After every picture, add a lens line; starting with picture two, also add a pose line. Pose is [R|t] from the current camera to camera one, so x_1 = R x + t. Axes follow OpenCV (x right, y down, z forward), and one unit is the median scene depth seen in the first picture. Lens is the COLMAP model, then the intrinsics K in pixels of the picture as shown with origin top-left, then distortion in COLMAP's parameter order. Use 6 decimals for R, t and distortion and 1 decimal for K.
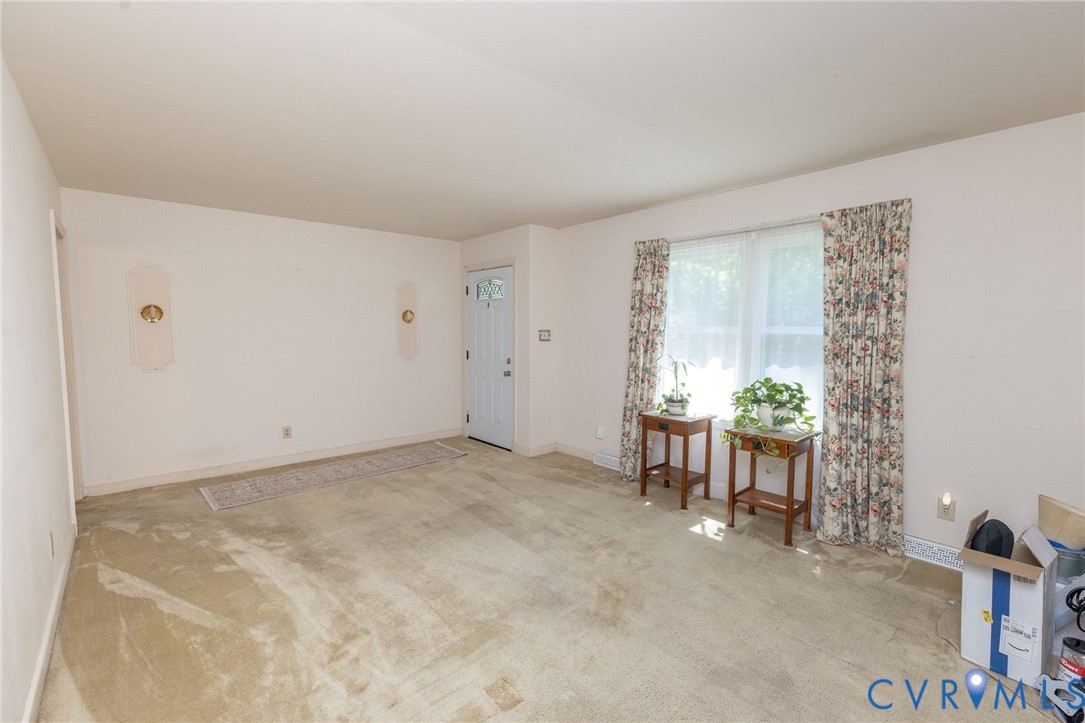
lens RADIAL K [[477.6, 0, 542.5], [0, 477.6, 361.5], [0, 0, 1]] dist [0.001684, 0.000328]
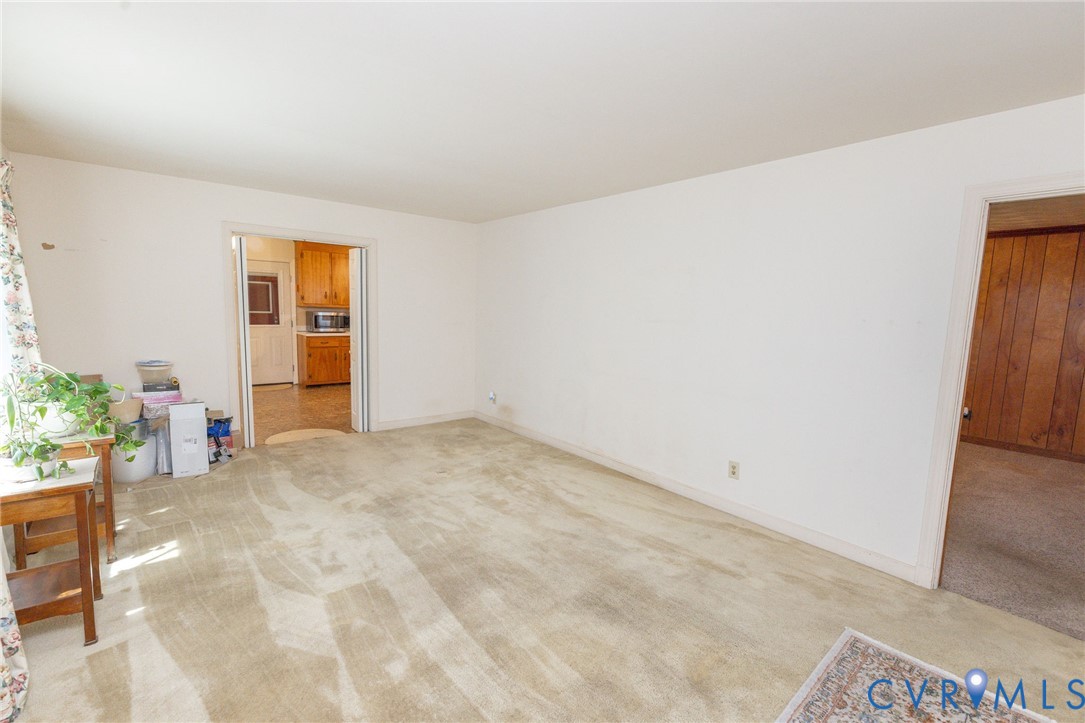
lens RADIAL K [[477.6, 0, 542.5], [0, 477.6, 361.5], [0, 0, 1]] dist [0.001684, 0.000328]
pose [[-0.998552, -0.038476, 0.037604, -0.291495], [-0.030873, 0.982219, 0.185182, -0.114922], [-0.044060, 0.183752, -0.981985, 1.672008]]
